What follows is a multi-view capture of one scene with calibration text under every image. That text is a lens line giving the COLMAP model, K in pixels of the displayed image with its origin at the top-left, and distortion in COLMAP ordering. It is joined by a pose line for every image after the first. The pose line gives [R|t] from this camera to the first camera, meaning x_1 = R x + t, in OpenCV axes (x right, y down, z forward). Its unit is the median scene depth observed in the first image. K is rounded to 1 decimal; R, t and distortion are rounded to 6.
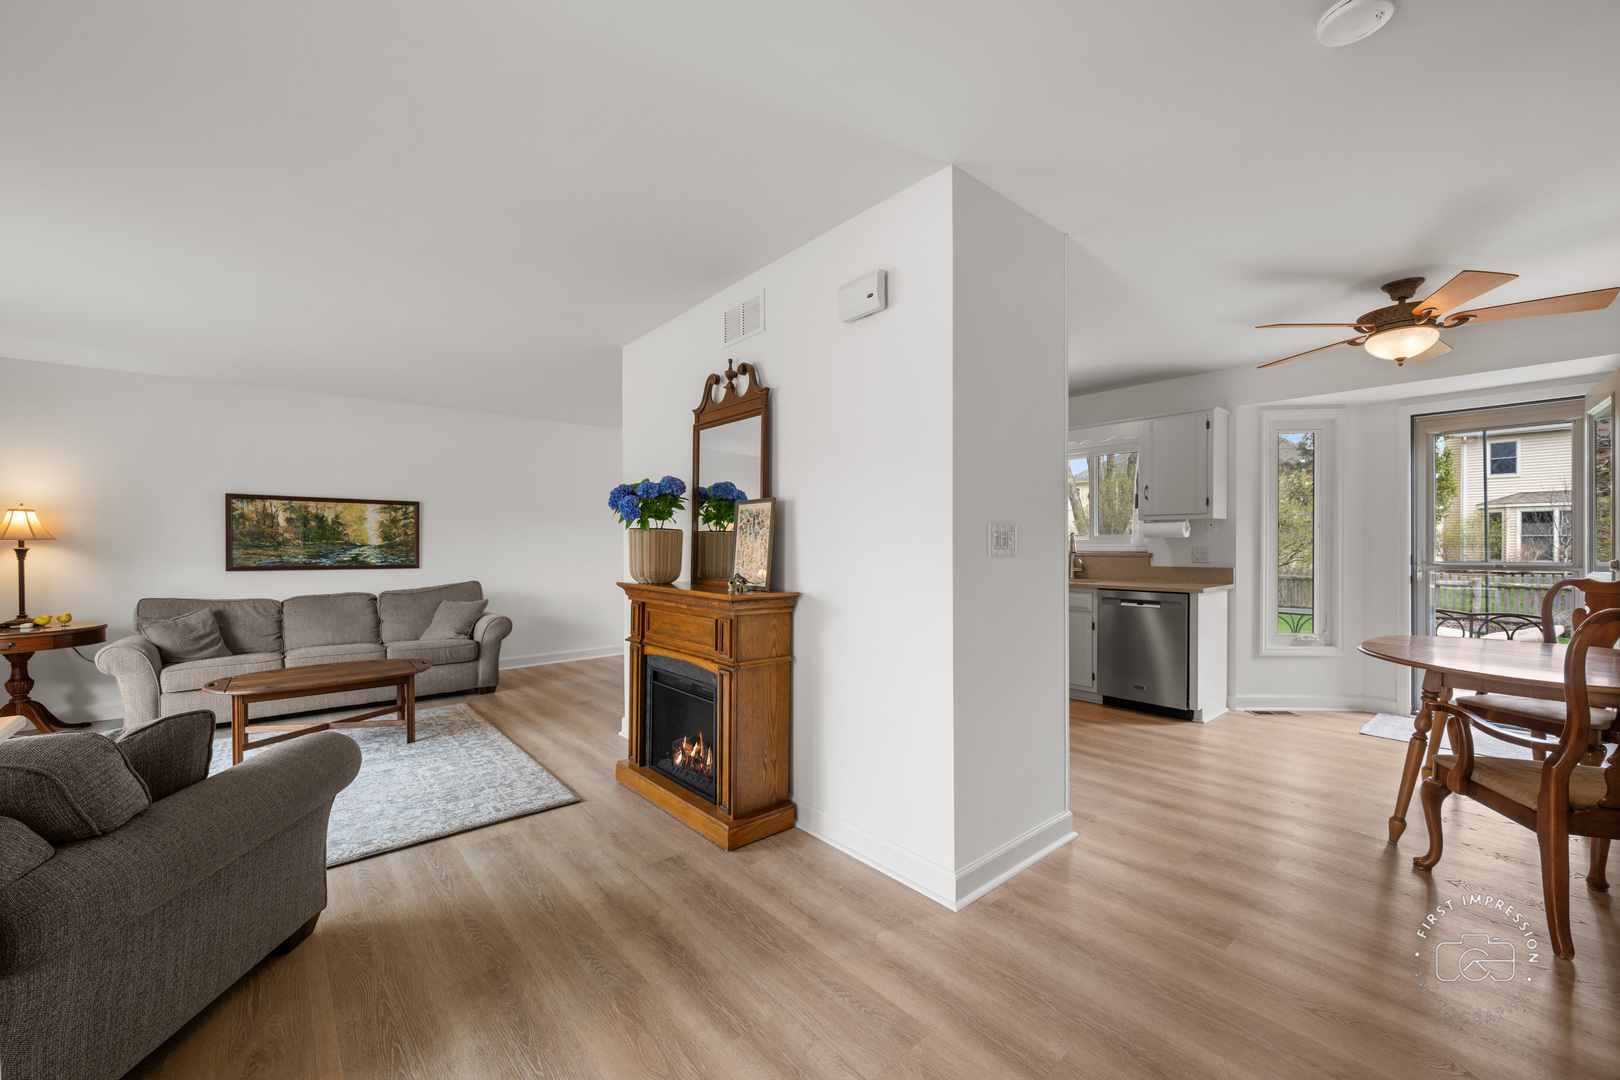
lens RADIAL K [[641.7, 0, 810.0], [0, 641.7, 540.0], [0, 0, 1]] dist [-0.000671, -0.000096]
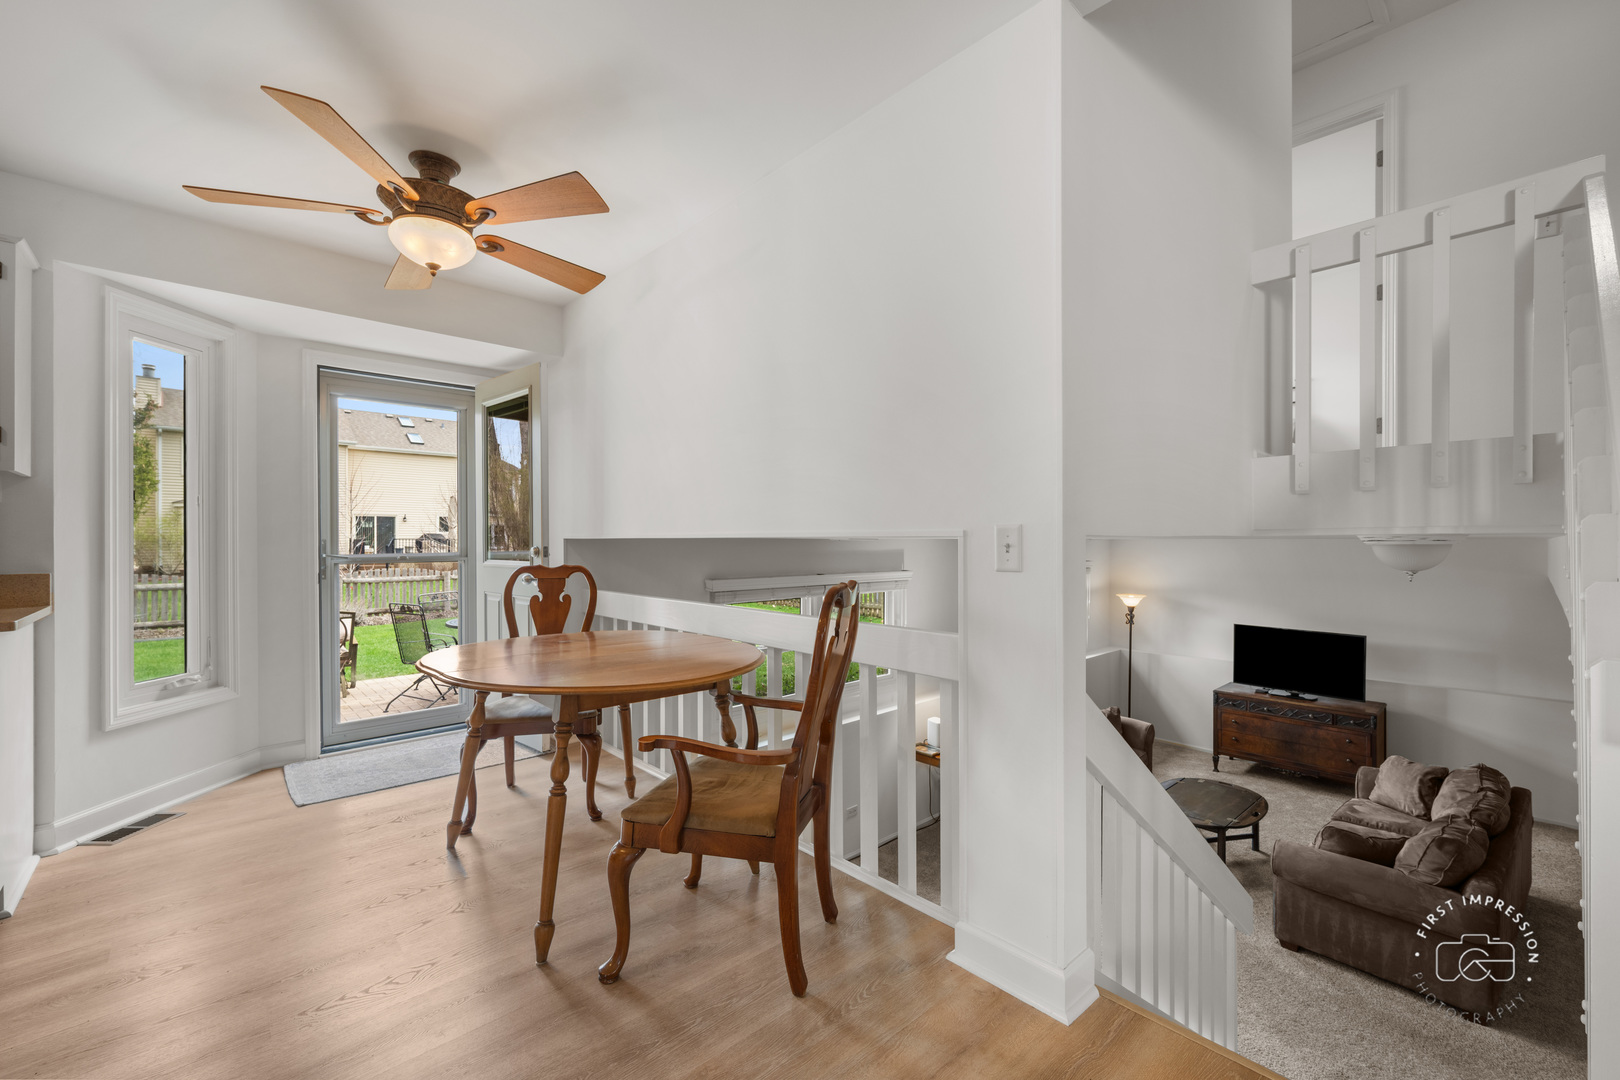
lens RADIAL K [[672.6, 0, 810.0], [0, 672.6, 540.0], [0, 0, 1]] dist [0.001011, 0.000125]
pose [[-0.027021, 0.007437, 0.999607, 0.111813], [-0.004151, 0.999963, -0.007552, 0.019188], [-0.999626, -0.004353, -0.026989, 0.417786]]
